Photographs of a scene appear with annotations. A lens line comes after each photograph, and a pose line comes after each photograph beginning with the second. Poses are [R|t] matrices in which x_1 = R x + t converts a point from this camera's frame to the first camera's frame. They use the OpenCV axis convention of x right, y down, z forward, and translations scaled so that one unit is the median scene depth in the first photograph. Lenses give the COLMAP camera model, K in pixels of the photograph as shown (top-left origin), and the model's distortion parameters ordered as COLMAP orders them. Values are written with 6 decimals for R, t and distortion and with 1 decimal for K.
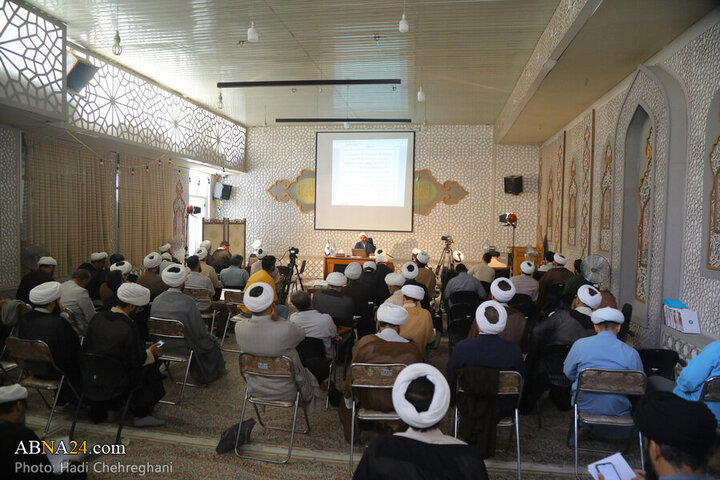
lens RADIAL K [[496.8, 0, 356.8], [0, 496.8, 246.5], [0, 0, 1]] dist [-0.112583, 0.068015]
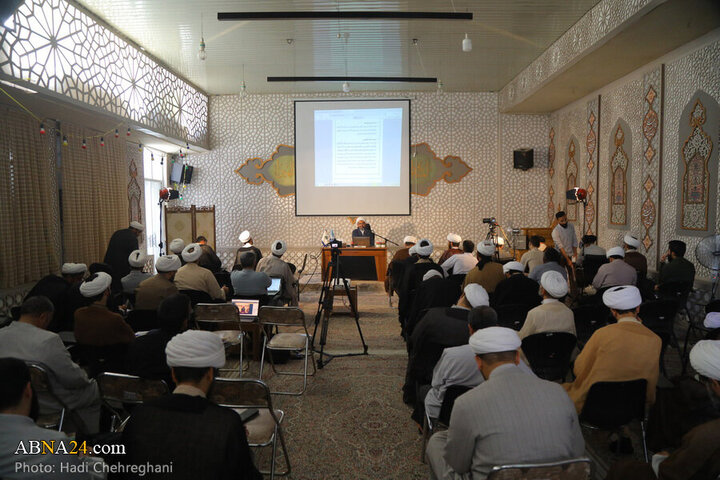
lens RADIAL K [[496.8, 0, 355.1], [0, 496.8, 247.0], [0, 0, 1]] dist [-0.112583, 0.068015]
pose [[0.989201, -0.039969, 0.141009, -0.148533], [0.035572, 0.998803, 0.033568, -0.007732], [-0.142182, -0.028190, 0.989439, 0.196182]]
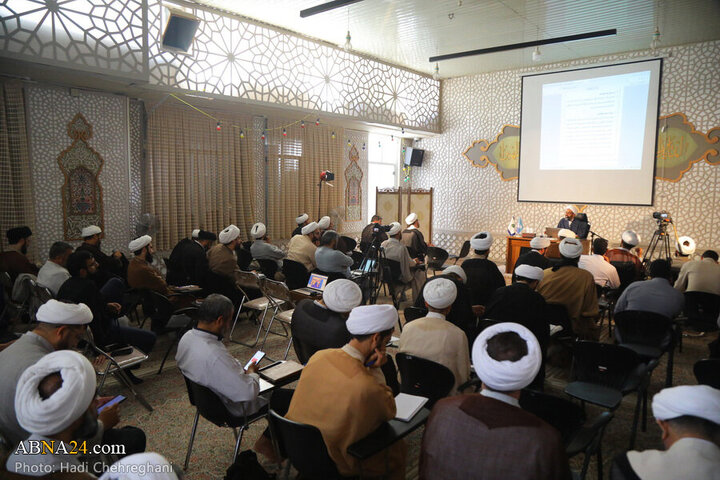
lens RADIAL K [[514.3, 0, 368.1], [0, 514.3, 246.8], [0, 0, 1]] dist [-0.101025, 0.075332]
pose [[0.857415, 0.045703, -0.512592, 0.180155], [-0.019838, 0.998244, 0.055820, -0.004053], [0.514243, -0.037692, 0.856816, 0.252647]]
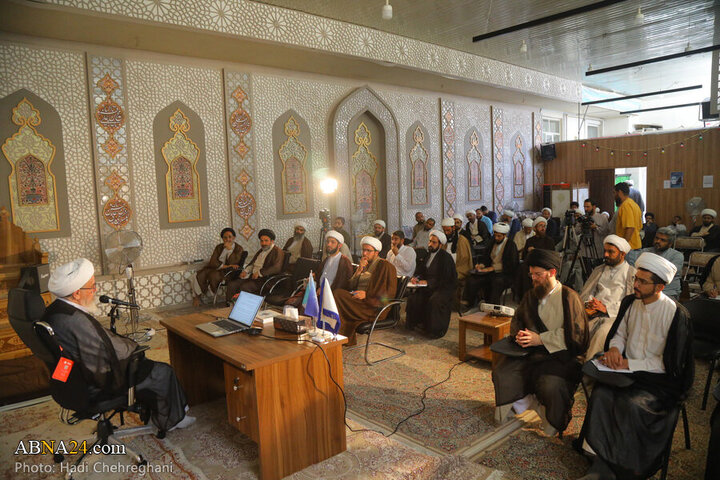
lens RADIAL K [[496.8, 0, 366.9], [0, 496.8, 240.1], [0, 0, 1]] dist [-0.112583, 0.068015]
pose [[-0.777456, -0.053458, 0.626662, -0.267058], [0.057544, 0.986156, 0.155516, -0.075478], [-0.626300, 0.156968, -0.763616, 1.366600]]
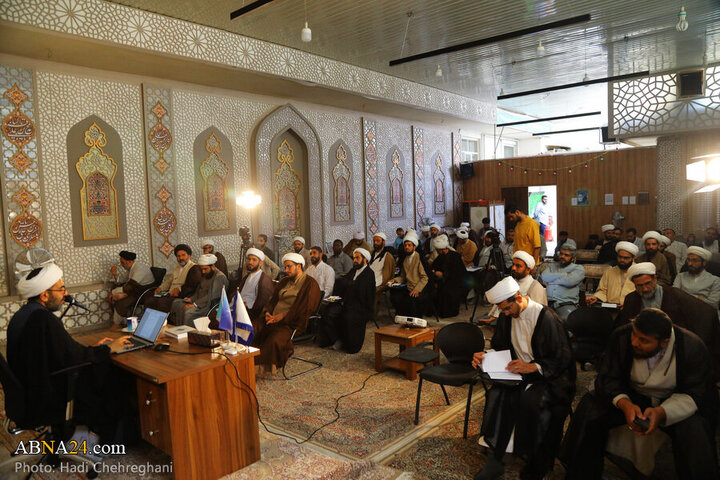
lens RADIAL K [[496.8, 0, 363.4], [0, 496.8, 243.4], [0, 0, 1]] dist [-0.112583, 0.068015]
pose [[-0.855797, -0.031313, 0.516363, -0.285384], [0.045957, 0.989618, 0.136179, -0.076486], [-0.515267, 0.140272, -0.845473, 1.372466]]
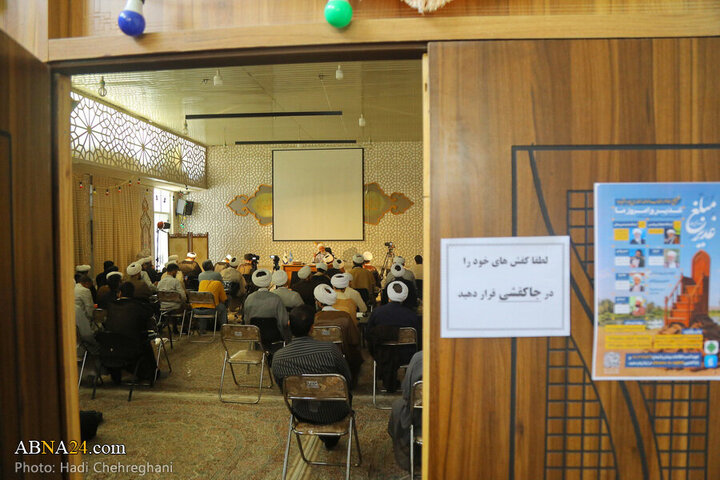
lens RADIAL K [[514.3, 0, 349.1], [0, 514.3, 248.2], [0, 0, 1]] dist [-0.101025, 0.075332]
pose [[0.997690, -0.028706, 0.061573, 0.014779], [0.029992, 0.999349, -0.020055, 0.012743], [-0.060957, 0.021855, 0.997901, -0.164405]]
